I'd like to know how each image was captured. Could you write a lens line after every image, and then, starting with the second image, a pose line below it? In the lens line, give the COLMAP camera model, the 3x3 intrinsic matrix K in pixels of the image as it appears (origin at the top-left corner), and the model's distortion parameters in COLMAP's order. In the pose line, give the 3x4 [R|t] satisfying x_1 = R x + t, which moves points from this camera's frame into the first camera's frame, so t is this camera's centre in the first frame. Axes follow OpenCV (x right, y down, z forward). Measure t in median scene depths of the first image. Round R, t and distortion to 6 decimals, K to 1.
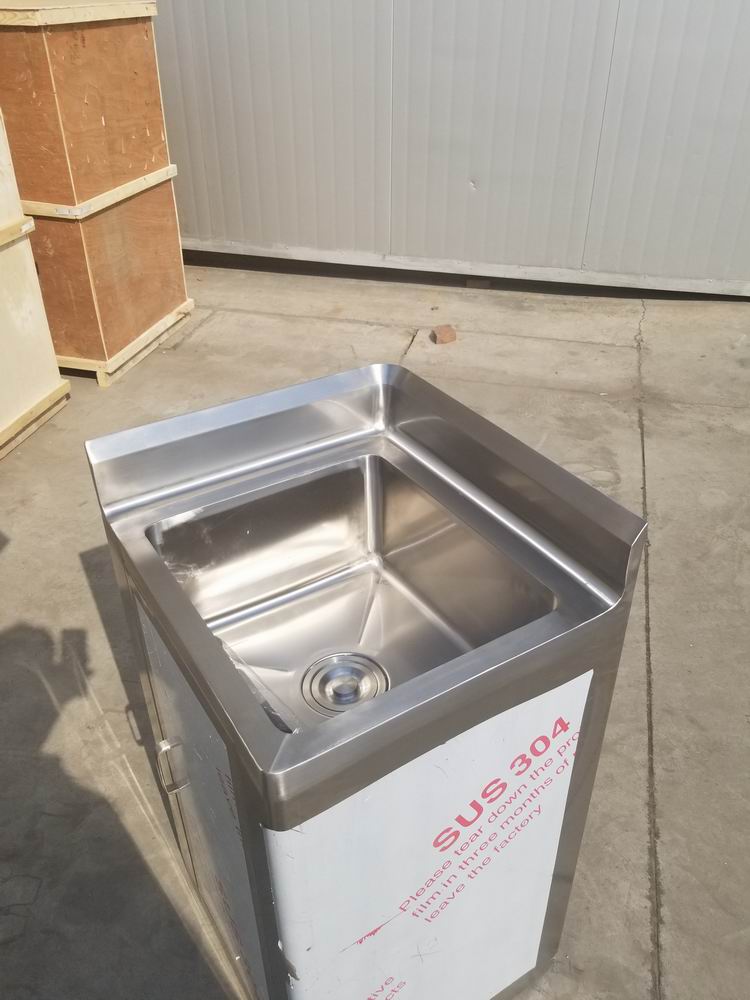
lens RADIAL K [[796.4, 0, 373.5], [0, 796.4, 506.4], [0, 0, 1]] dist [0.002139, -0.021687]
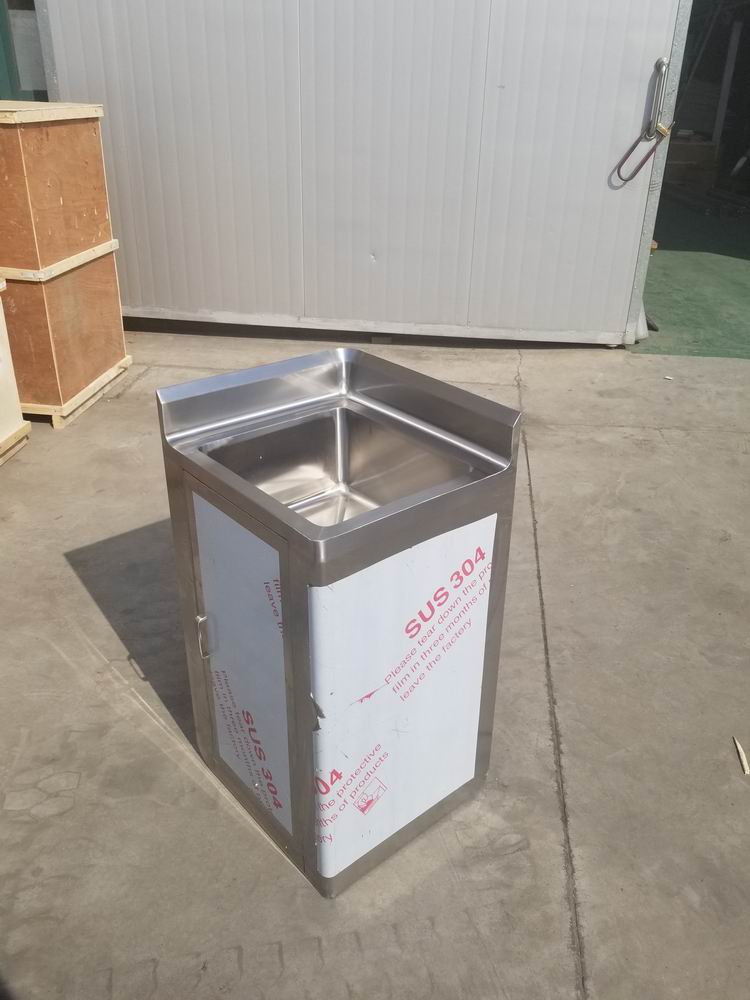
lens RADIAL K [[796.4, 0, 380.6], [0, 796.4, 496.5], [0, 0, 1]] dist [0.002139, -0.021687]
pose [[0.989868, -0.042430, 0.135500, -0.071168], [0.057190, 0.992616, -0.106967, 0.136902], [-0.129961, 0.113632, 0.984986, -0.228182]]
